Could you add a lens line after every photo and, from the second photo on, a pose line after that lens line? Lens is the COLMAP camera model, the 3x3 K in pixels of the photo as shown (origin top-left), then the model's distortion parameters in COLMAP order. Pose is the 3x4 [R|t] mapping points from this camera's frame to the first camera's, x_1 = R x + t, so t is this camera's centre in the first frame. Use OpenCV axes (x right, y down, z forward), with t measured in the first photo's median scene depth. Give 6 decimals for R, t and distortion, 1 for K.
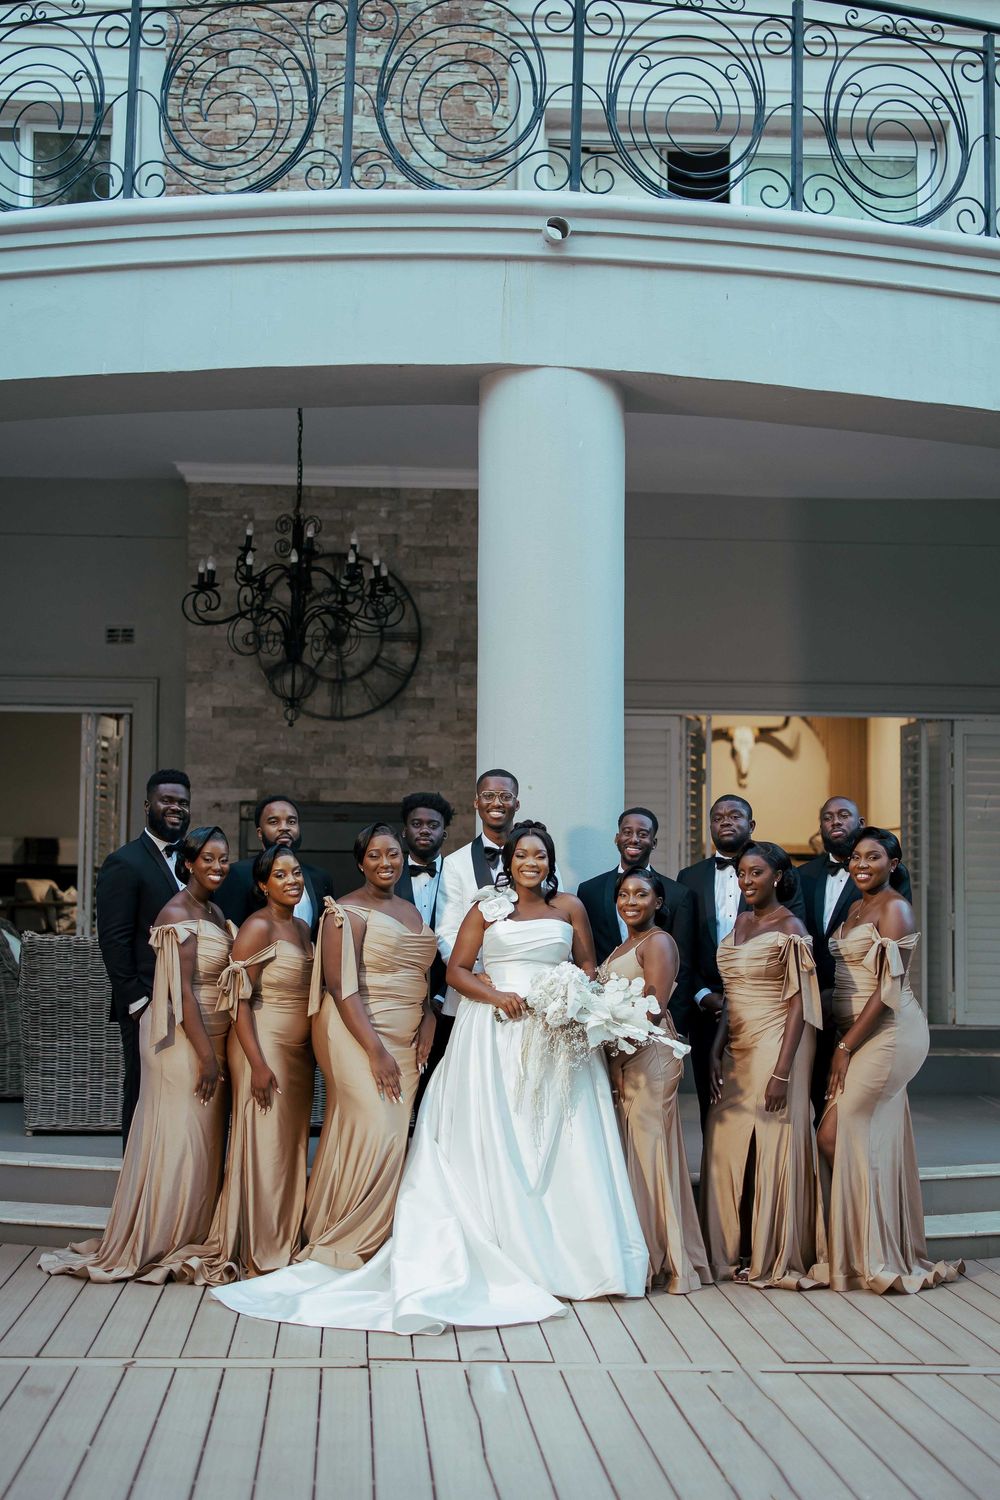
lens RADIAL K [[2161.8, 0, 454.3], [0, 2161.8, 720.5], [0, 0, 1]] dist [0.055579, 0.054165]
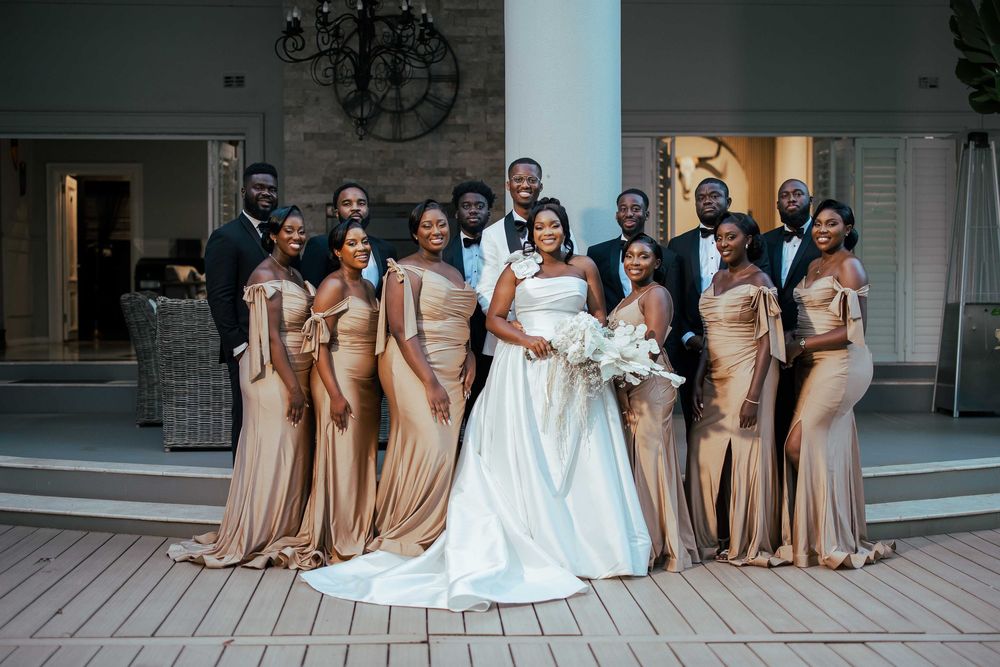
lens RADIAL K [[1441.2, 0, 460.7], [0, 1441.2, 304.2], [0, 0, 1]] dist [0.055579, 0.054165]
pose [[0.999822, -0.012764, -0.013897, -0.006440], [0.014001, 0.995578, 0.092889, 0.029535], [0.012650, -0.093067, 0.995579, 0.173848]]
